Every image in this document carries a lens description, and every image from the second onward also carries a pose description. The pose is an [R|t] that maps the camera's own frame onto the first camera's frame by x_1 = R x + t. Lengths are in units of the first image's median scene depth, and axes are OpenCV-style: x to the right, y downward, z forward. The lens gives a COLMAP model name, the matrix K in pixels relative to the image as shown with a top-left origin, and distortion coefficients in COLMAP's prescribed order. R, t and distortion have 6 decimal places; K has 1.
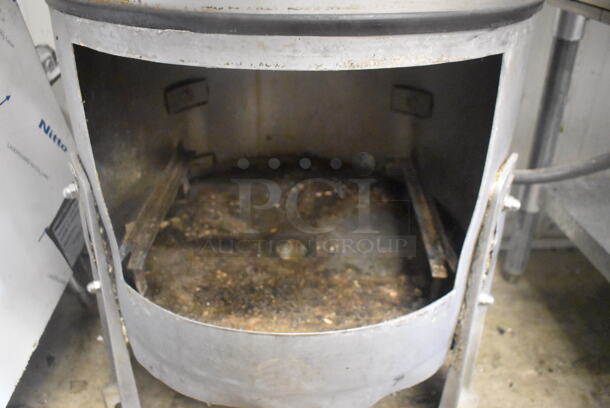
lens RADIAL K [[506.1, 0, 306.9], [0, 506.1, 205.8], [0, 0, 1]] dist [-0.098616, 0.017241]
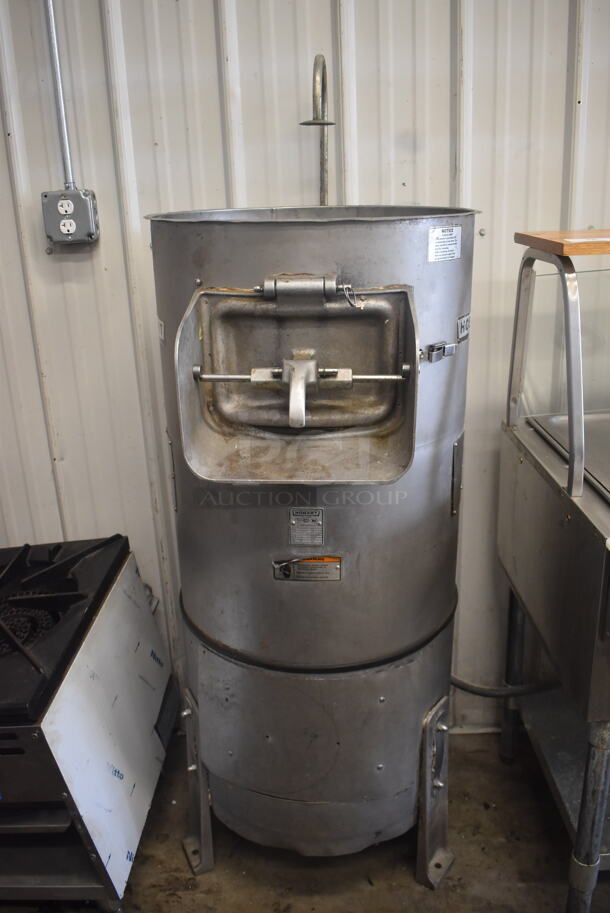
lens RADIAL K [[757.5, 0, 302.9], [0, 757.5, 458.0], [0, 0, 1]] dist [-0.098616, 0.017241]
pose [[0.995587, -0.007133, -0.093573, 0.126653], [-0.010643, 0.982092, -0.188103, -0.295631], [0.093239, 0.188269, 0.977682, -1.187905]]
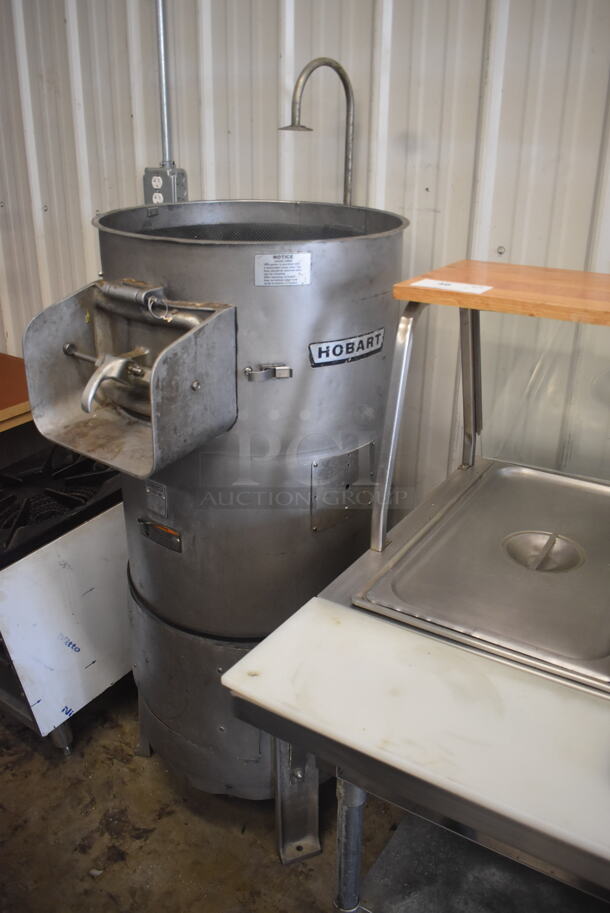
lens RADIAL K [[757.5, 0, 304.5], [0, 757.5, 454.9], [0, 0, 1]] dist [-0.098616, 0.017241]
pose [[0.787569, 0.254309, -0.561304, 1.171332], [-0.320834, 0.946899, -0.021154, -0.601151], [0.526118, 0.196746, 0.827340, -0.962181]]
